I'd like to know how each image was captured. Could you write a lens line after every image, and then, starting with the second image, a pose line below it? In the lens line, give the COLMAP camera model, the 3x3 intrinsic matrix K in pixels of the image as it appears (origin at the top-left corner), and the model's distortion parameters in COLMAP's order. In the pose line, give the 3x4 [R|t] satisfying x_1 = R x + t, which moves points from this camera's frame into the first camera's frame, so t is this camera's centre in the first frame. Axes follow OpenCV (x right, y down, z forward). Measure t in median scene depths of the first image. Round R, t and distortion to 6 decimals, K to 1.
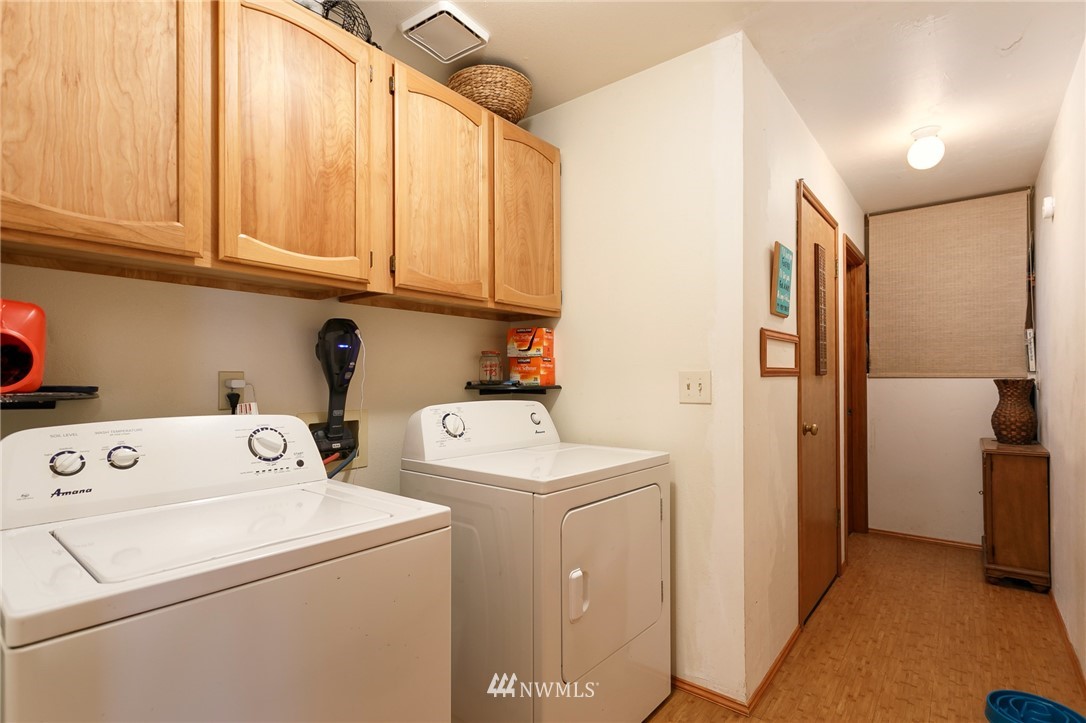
lens RADIAL K [[531.7, 0, 530.7], [0, 531.7, 351.9], [0, 0, 1]] dist [0.001887, 0.000351]
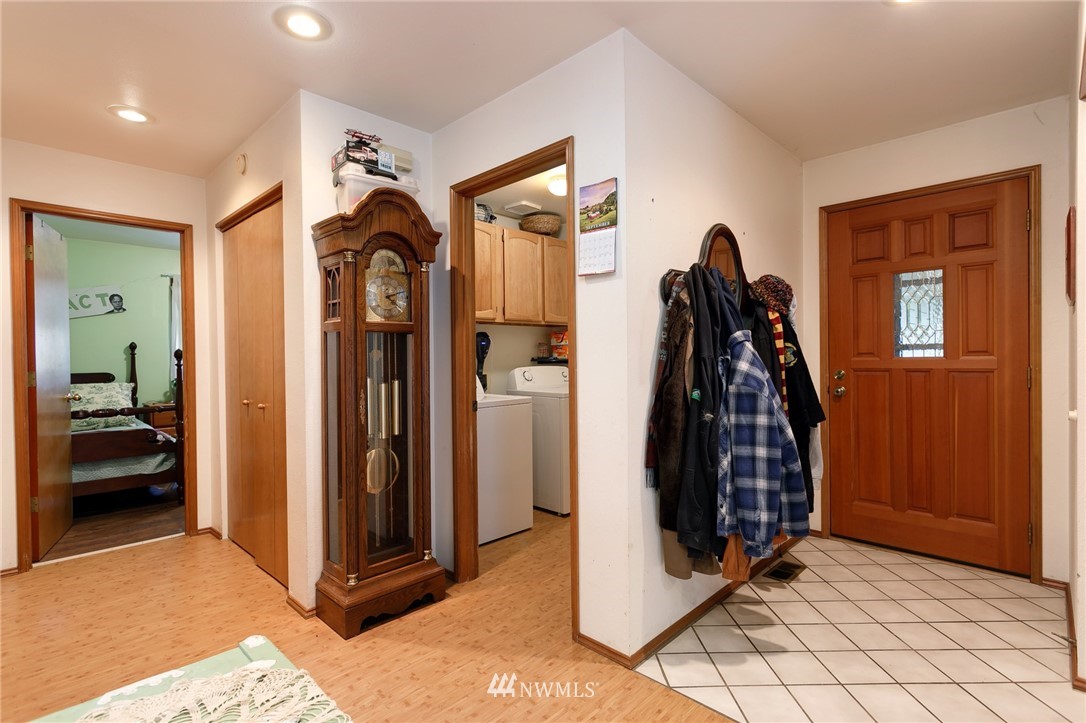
lens RADIAL K [[513.9, 0, 543.0], [0, 513.9, 361.5], [0, 0, 1]] dist [-0.000260, -0.000052]
pose [[0.997776, -0.005141, -0.066455, 0.068753], [0.009315, 0.997992, 0.062656, -0.064300], [0.066000, -0.063136, 0.995820, -1.188895]]
